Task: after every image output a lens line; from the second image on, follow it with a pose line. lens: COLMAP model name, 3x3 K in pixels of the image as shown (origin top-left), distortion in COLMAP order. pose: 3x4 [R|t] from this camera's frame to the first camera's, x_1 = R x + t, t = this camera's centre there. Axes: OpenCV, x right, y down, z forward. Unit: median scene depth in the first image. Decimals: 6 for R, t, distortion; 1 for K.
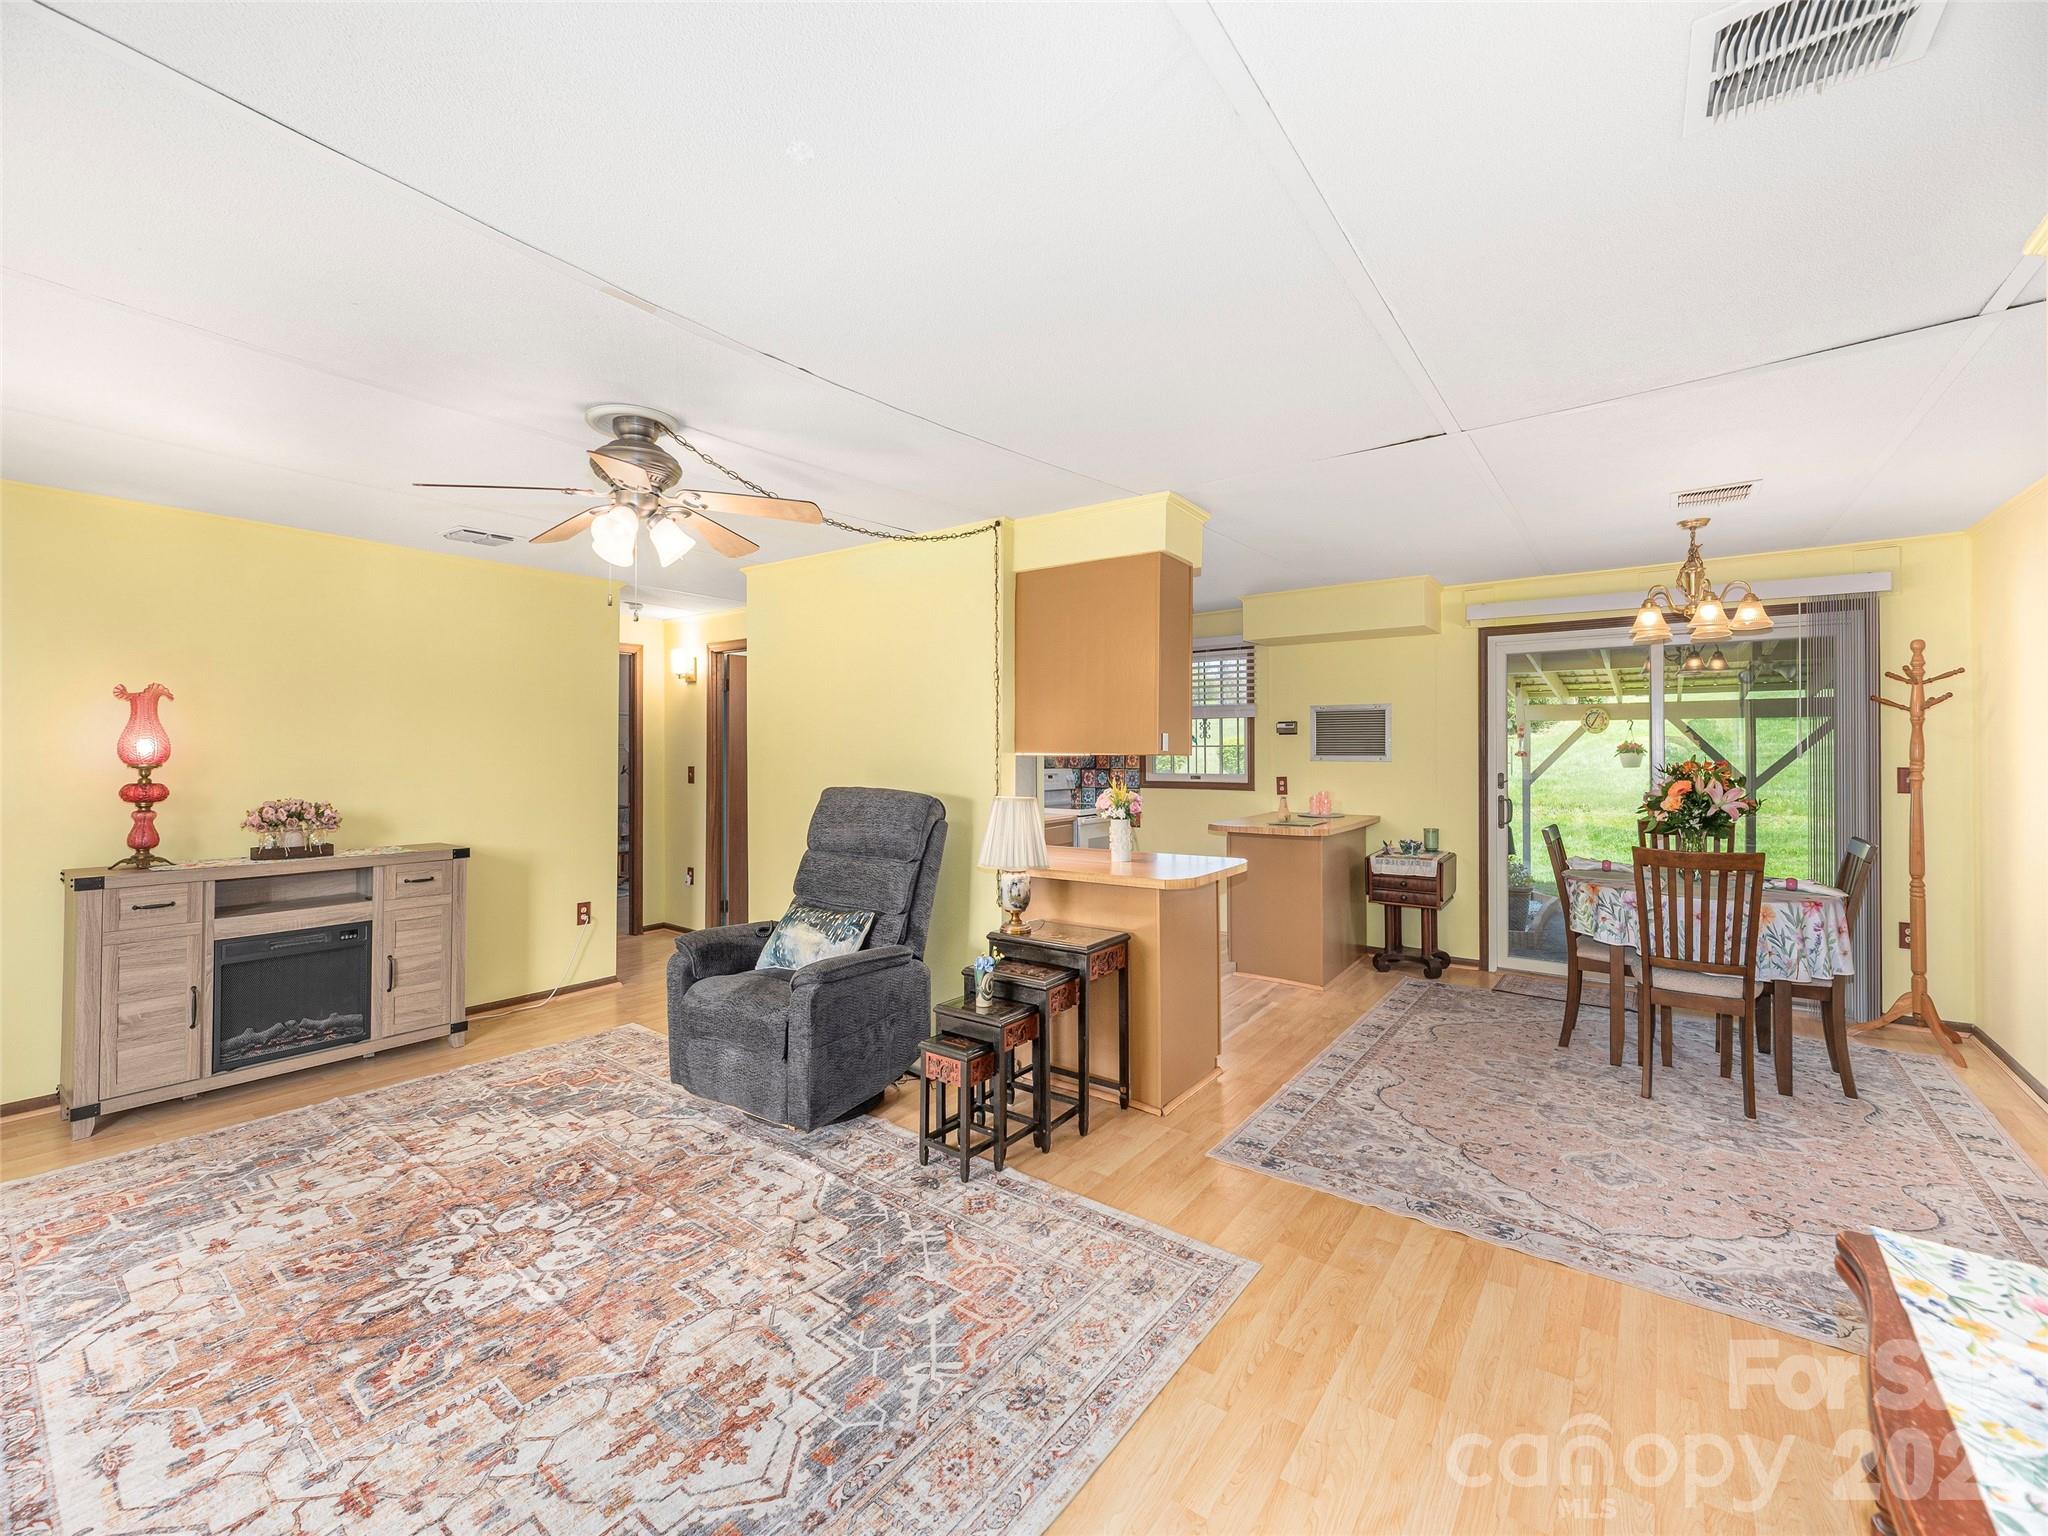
lens RADIAL K [[839.8, 0, 1048.5], [0, 839.8, 767.3], [0, 0, 1]] dist [-0.000565, -0.000388]
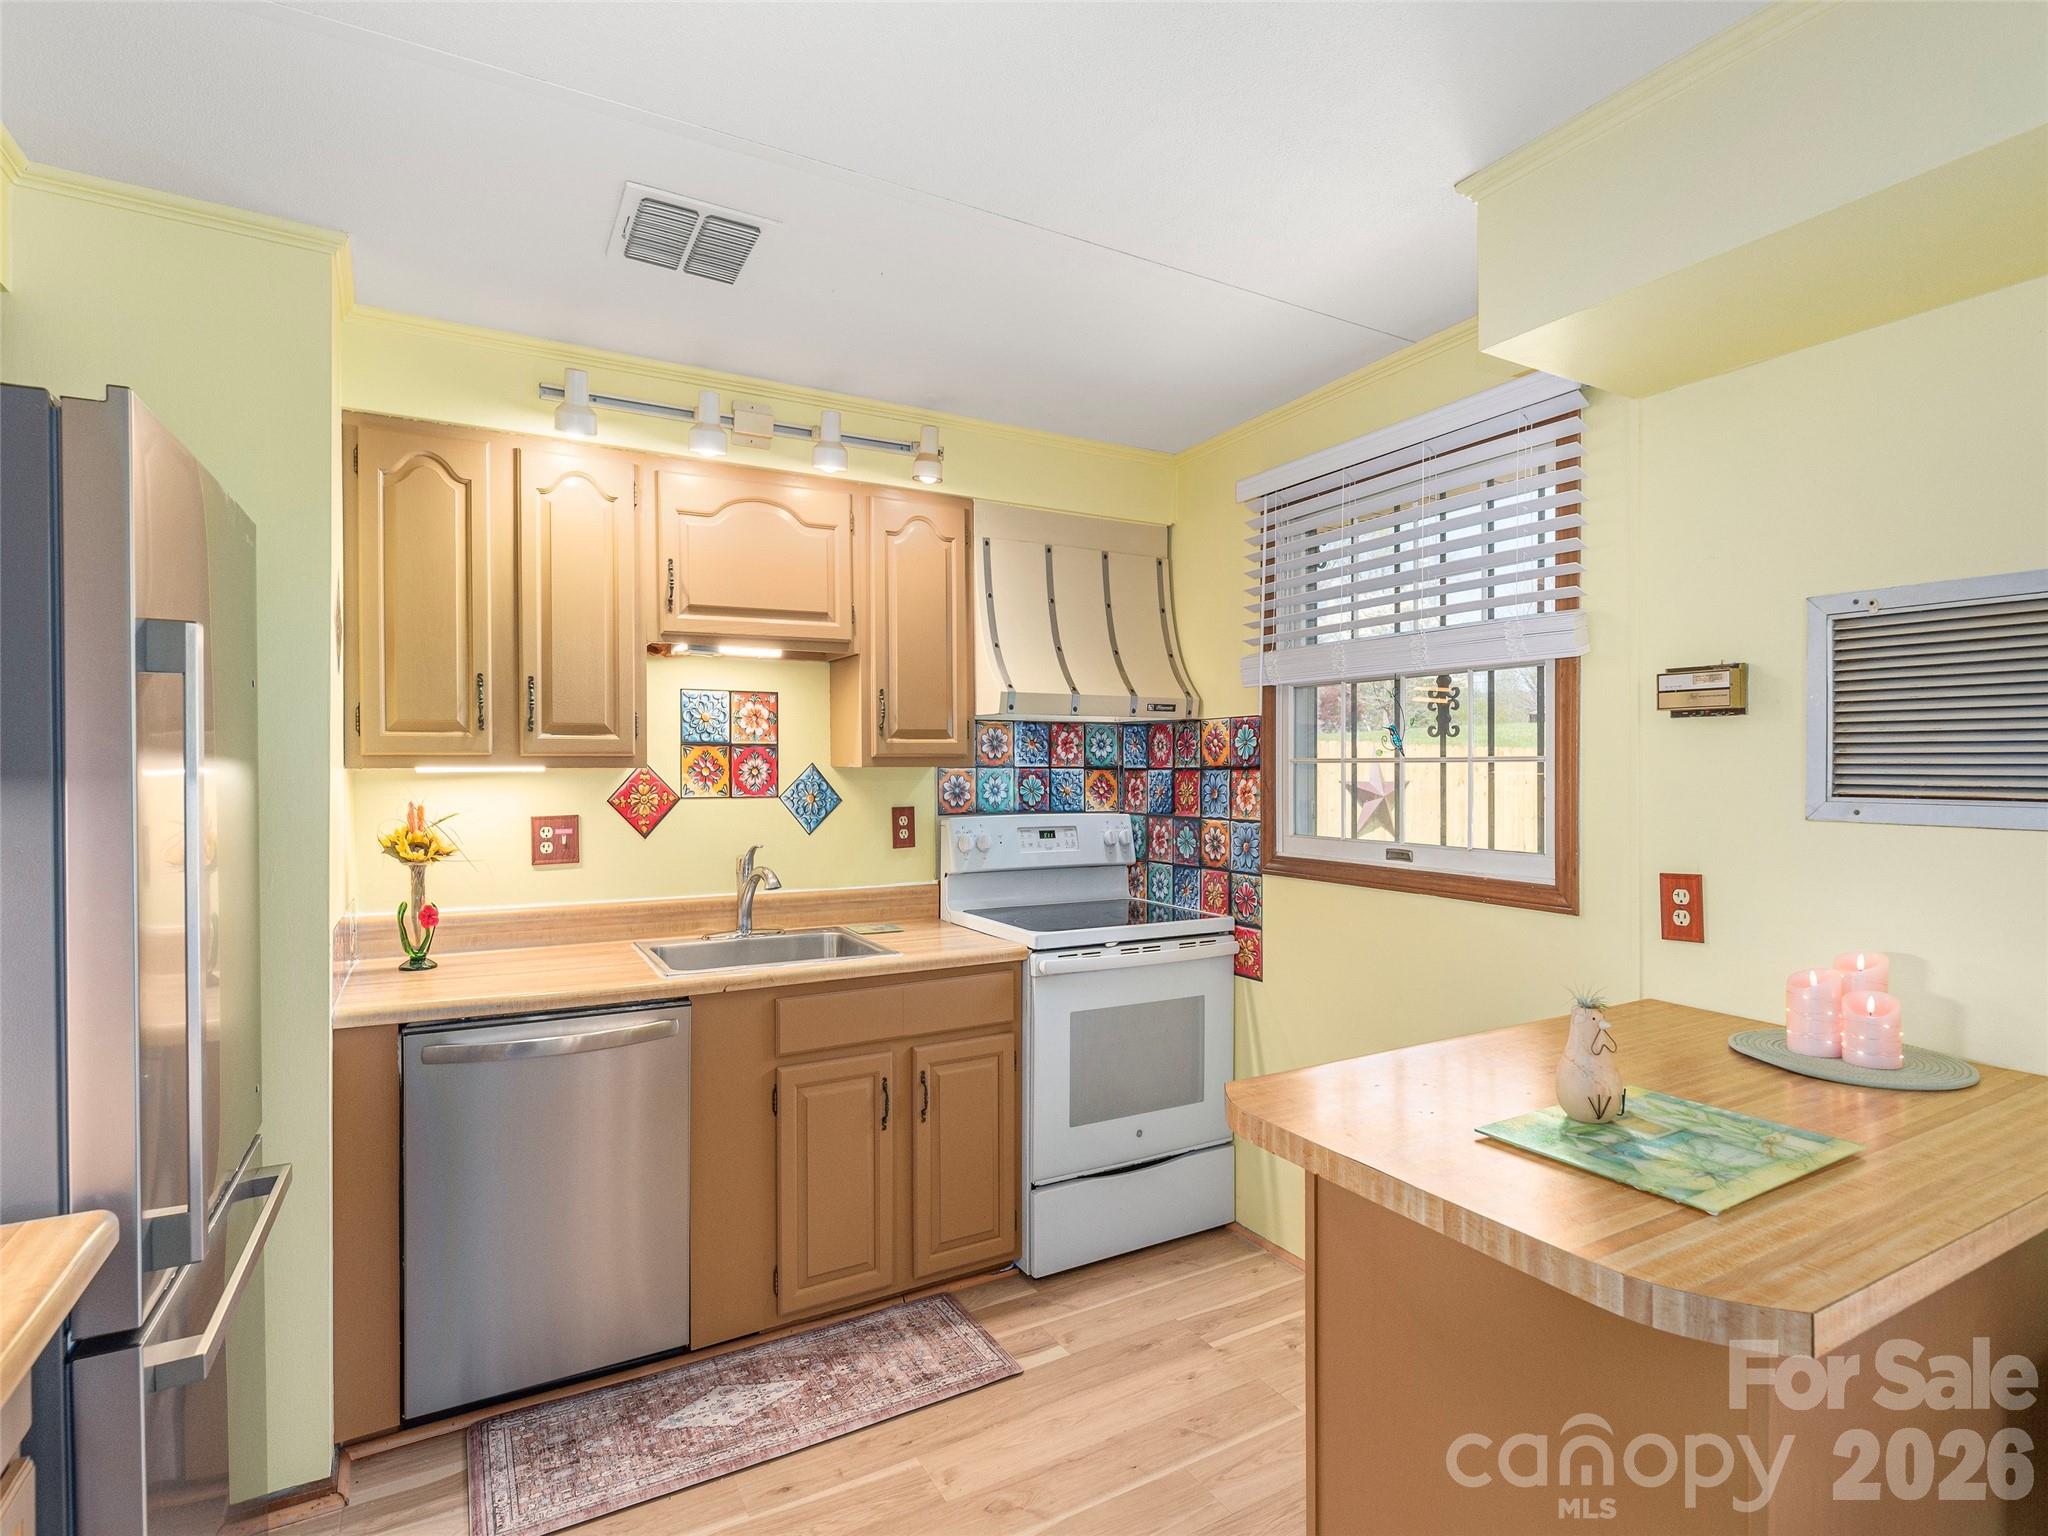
lens RADIAL K [[1019.2, 0, 1022.4], [0, 1019.2, 785.2], [0, 0, 1]] dist [0.002661, 0.000055]
pose [[0.904096, 0.014321, -0.427089, 0.432166], [-0.016431, 0.999864, -0.001255, -0.025036], [0.427013, 0.008152, 0.904209, 1.176588]]
